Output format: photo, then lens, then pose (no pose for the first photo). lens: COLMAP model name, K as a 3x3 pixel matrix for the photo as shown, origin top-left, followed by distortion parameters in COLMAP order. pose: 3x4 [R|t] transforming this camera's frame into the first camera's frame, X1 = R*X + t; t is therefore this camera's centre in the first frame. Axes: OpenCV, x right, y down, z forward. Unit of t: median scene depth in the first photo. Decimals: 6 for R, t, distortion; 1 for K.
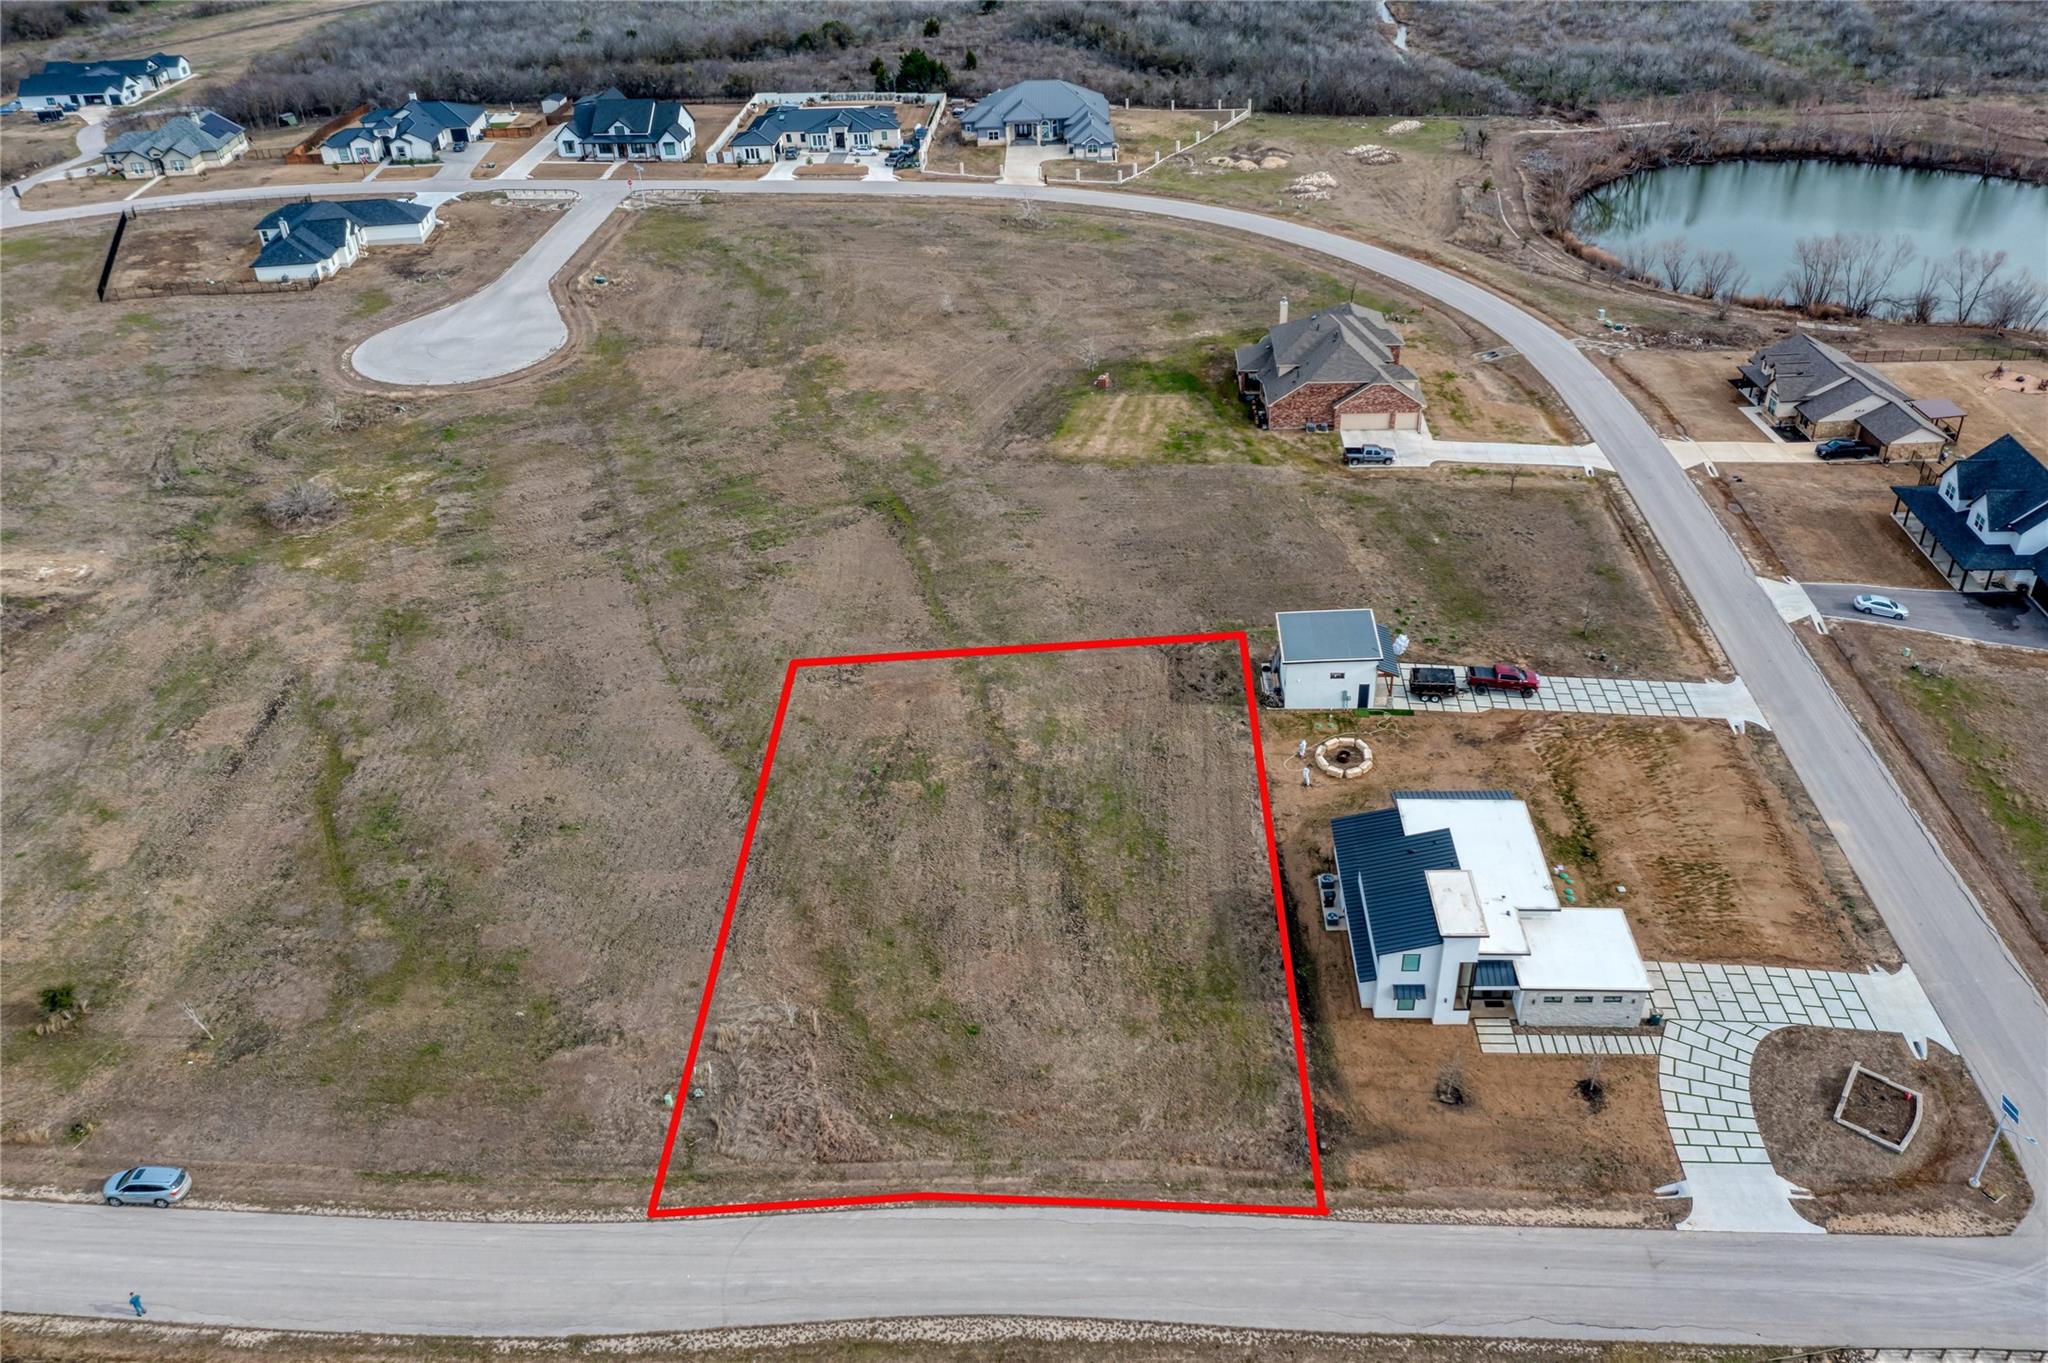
lens RADIAL K [[1613.0, 0, 1025.7], [0, 1613.0, 685.1], [0, 0, 1]] dist [-0.032598, 0.015892]
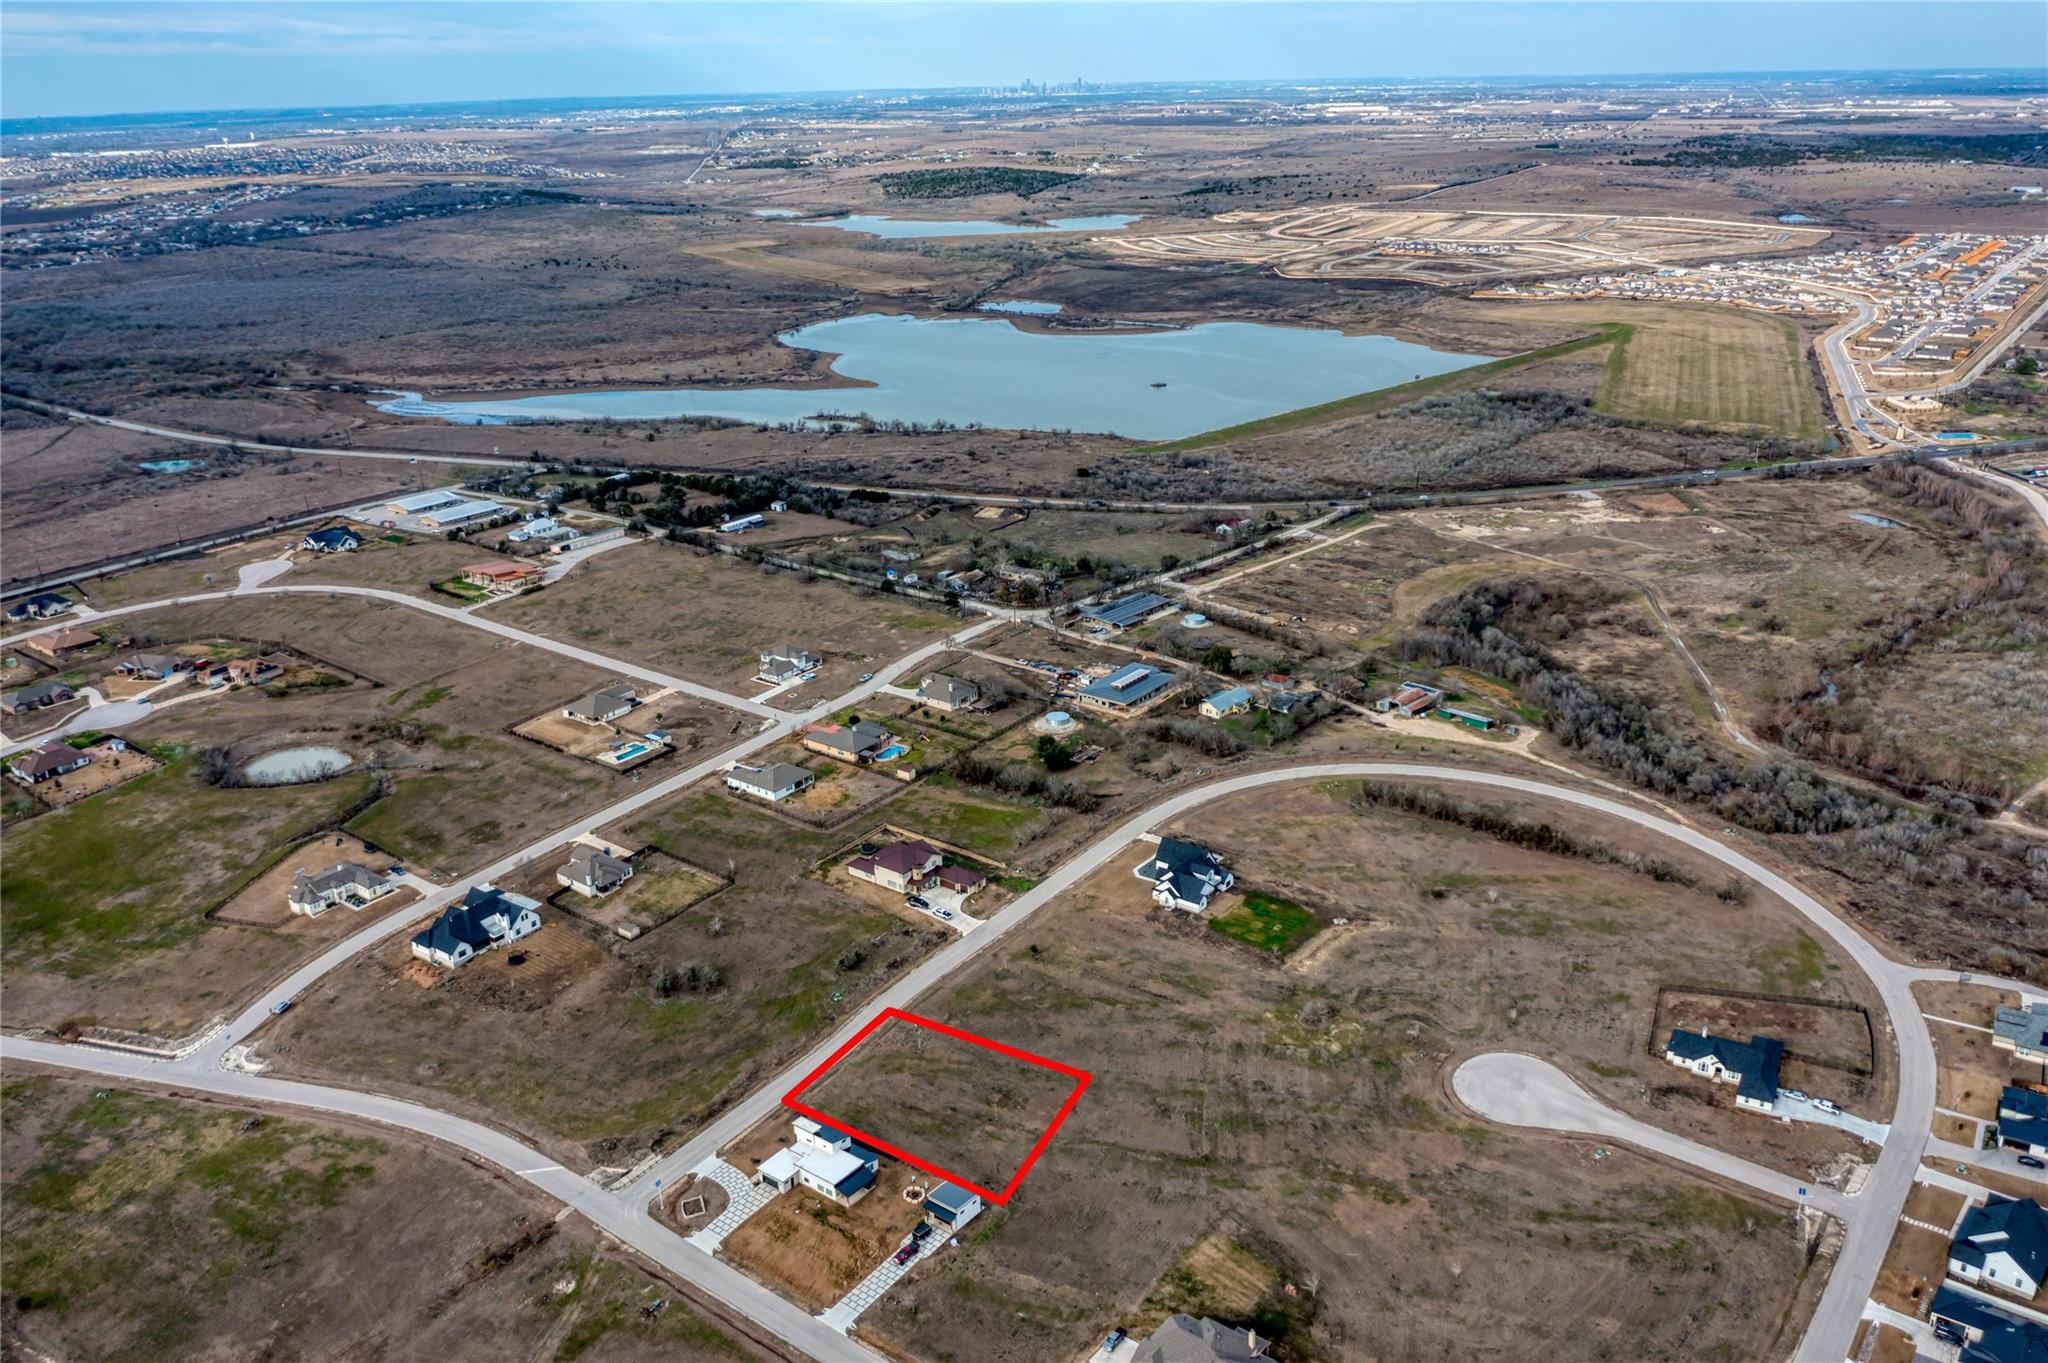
lens RADIAL K [[1613.0, 0, 1029.4], [0, 1613.0, 680.5], [0, 0, 1]] dist [-0.032598, 0.015892]
pose [[-0.567542, 0.336273, -0.751542, 1.704861], [-0.413203, 0.673189, 0.613253, -2.106518], [0.712151, 0.658587, -0.243114, 1.185092]]
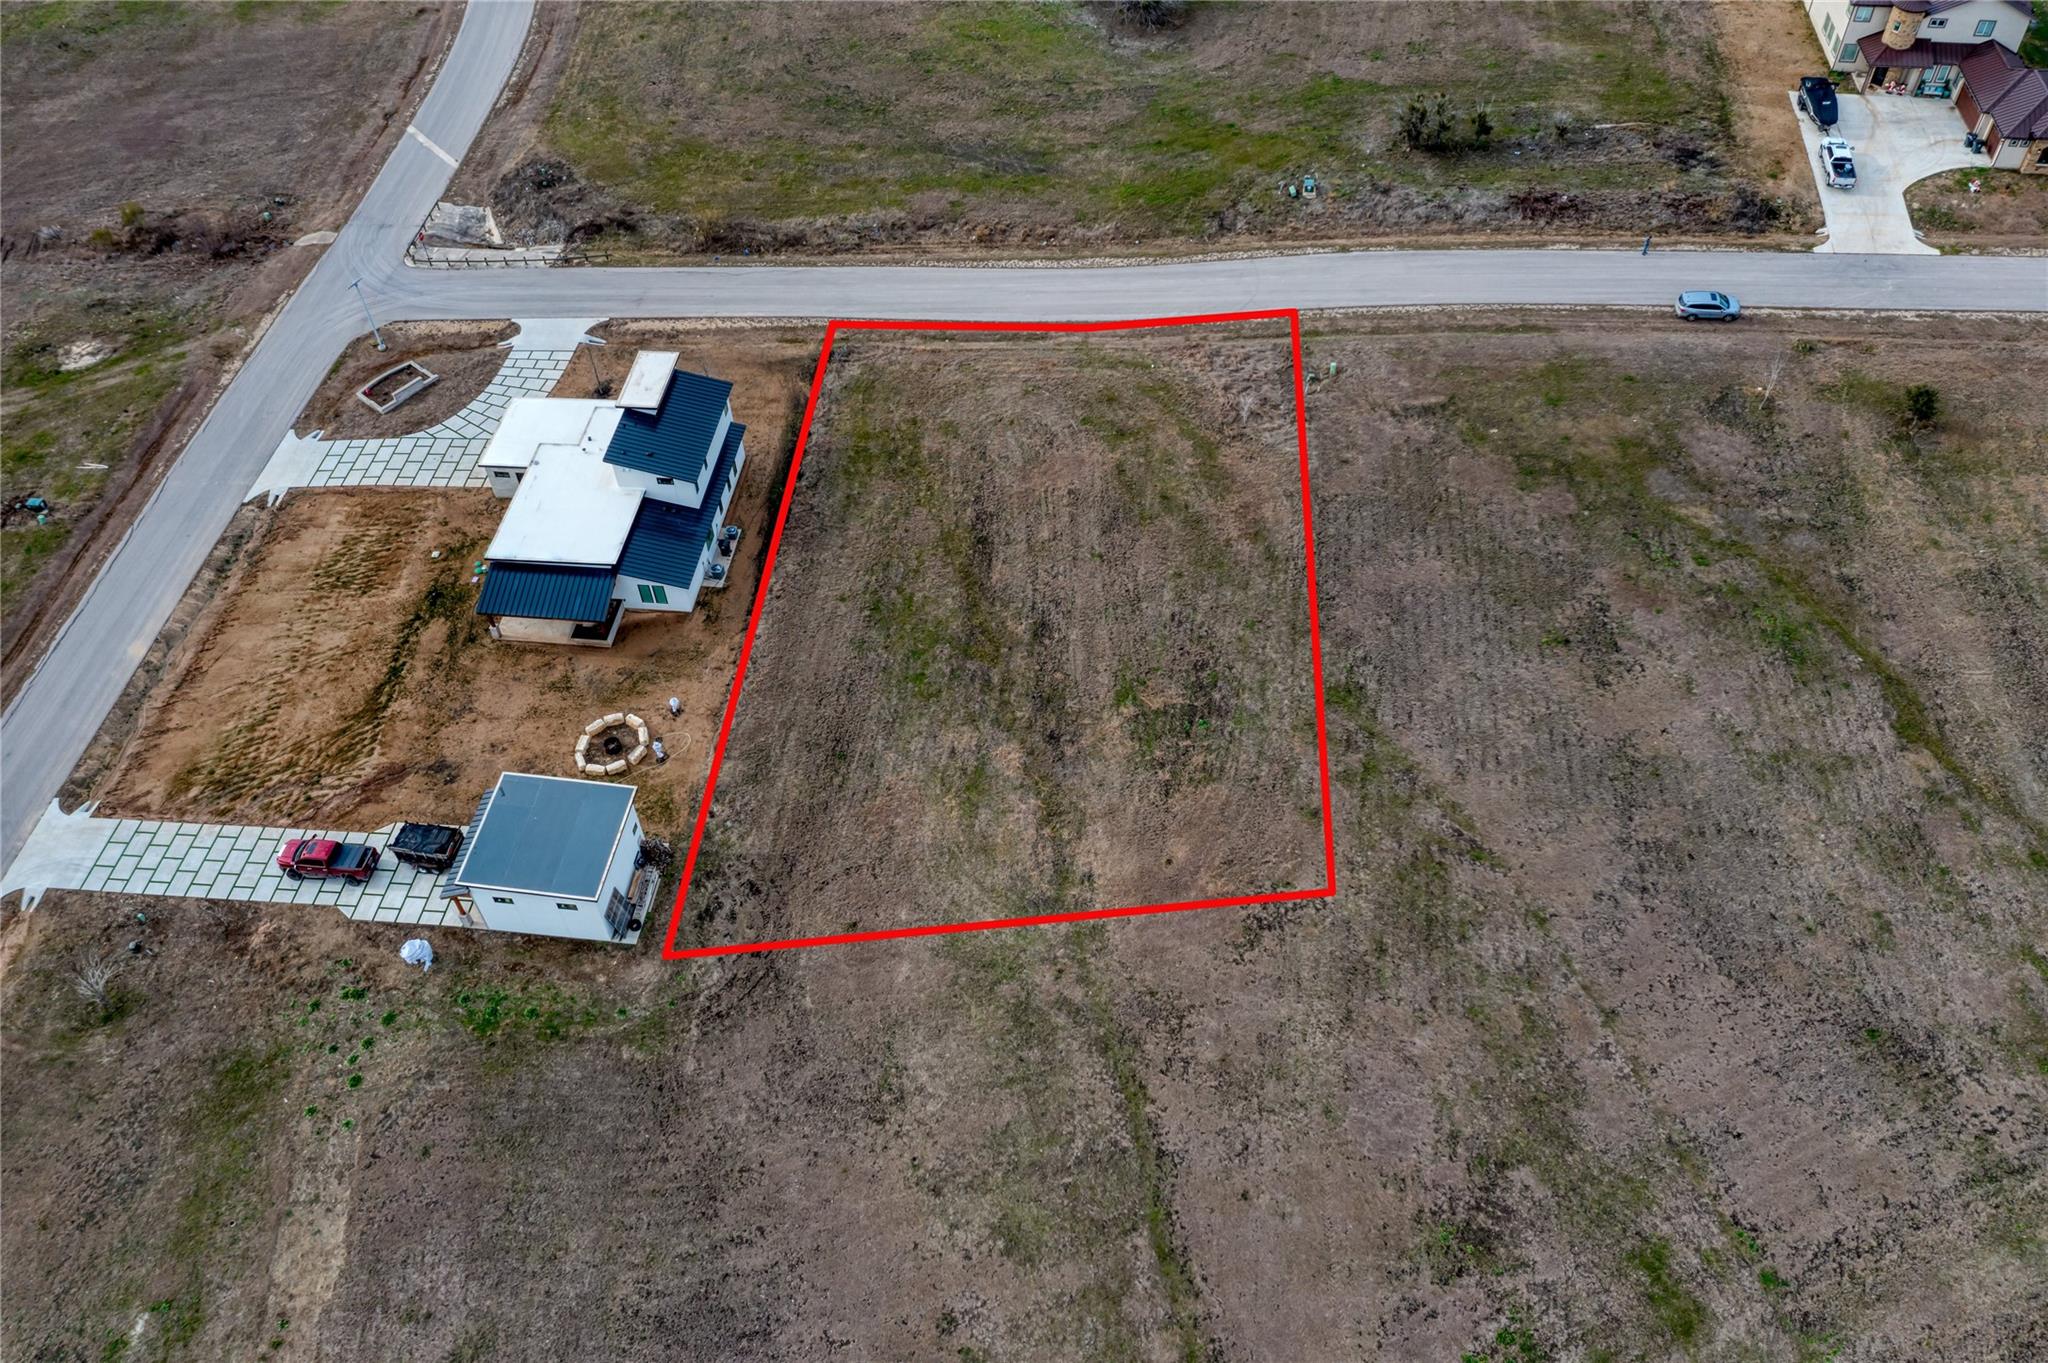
lens RADIAL K [[1613.0, 0, 1020.3], [0, 1613.0, 676.5], [0, 0, 1]] dist [-0.032598, 0.015892]
pose [[-0.995220, -0.008952, 0.097245, -0.077591], [0.094998, 0.142007, 0.985297, -0.706134], [-0.022630, 0.989825, -0.140478, 1.048316]]
